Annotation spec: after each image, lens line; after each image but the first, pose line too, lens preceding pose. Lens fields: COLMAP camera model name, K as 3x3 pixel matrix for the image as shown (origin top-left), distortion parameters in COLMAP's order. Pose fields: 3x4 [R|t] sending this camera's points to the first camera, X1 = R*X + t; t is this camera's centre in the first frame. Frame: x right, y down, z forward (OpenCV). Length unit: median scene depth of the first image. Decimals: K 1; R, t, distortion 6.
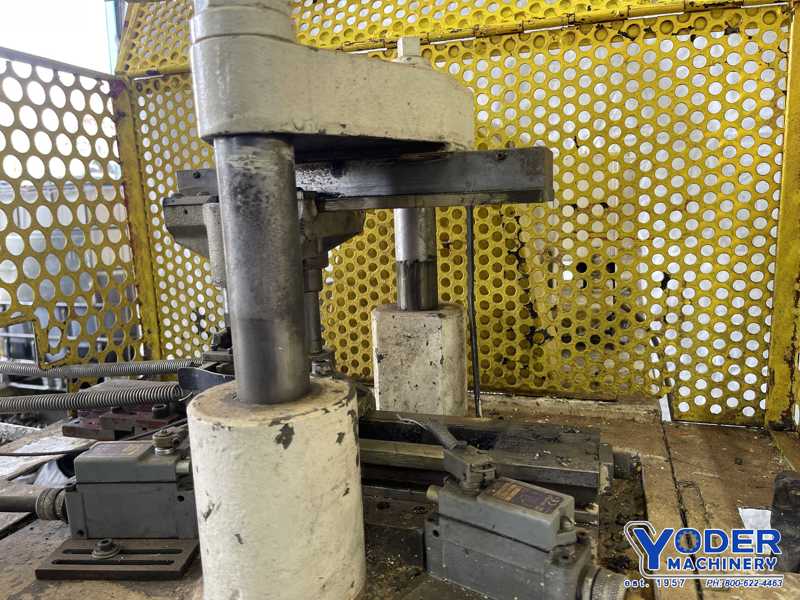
lens RADIAL K [[600.8, 0, 396.3], [0, 600.8, 303.1], [0, 0, 1]] dist [0.039763, -0.060697]
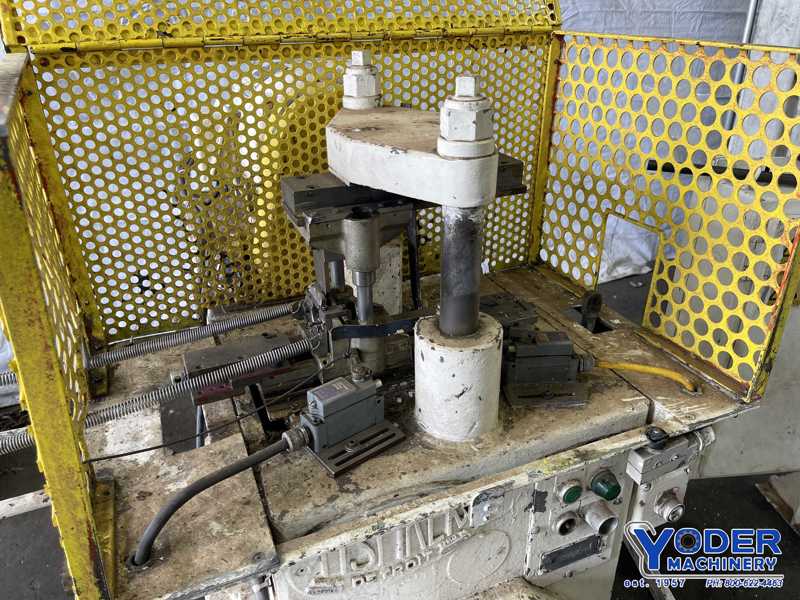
lens RADIAL K [[600.8, 0, 396.9], [0, 600.8, 298.9], [0, 0, 1]] dist [0.039763, -0.060697]
pose [[0.756990, -0.269809, 0.595122, -0.844787], [0.094880, 0.946504, 0.308427, -0.310891], [-0.646502, -0.177011, 0.742093, -0.147518]]
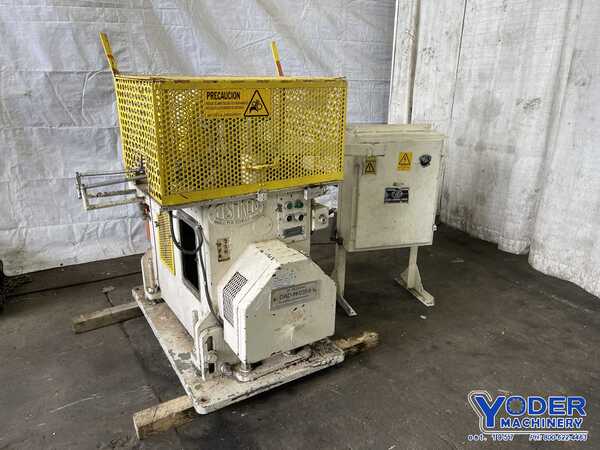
lens RADIAL K [[450.6, 0, 298.4], [0, 450.6, 224.4], [0, 0, 1]] dist [0.039763, -0.060697]
pose [[0.627113, -0.206529, 0.751049, -2.252022], [0.100648, 0.977610, 0.184791, 0.034611], [-0.772399, -0.040294, 0.633859, -1.542340]]
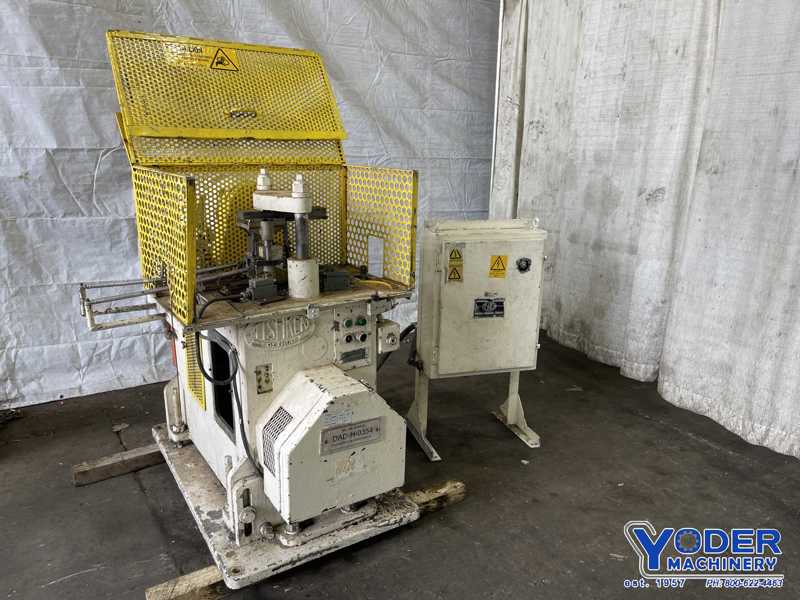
lens RADIAL K [[600.8, 0, 403.1], [0, 600.8, 306.1], [0, 0, 1]] dist [0.039763, -0.060697]
pose [[0.606744, -0.167502, 0.777049, -2.322779], [0.095812, 0.985830, 0.137694, -0.047030], [-0.789102, -0.009094, 0.614195, -1.803230]]
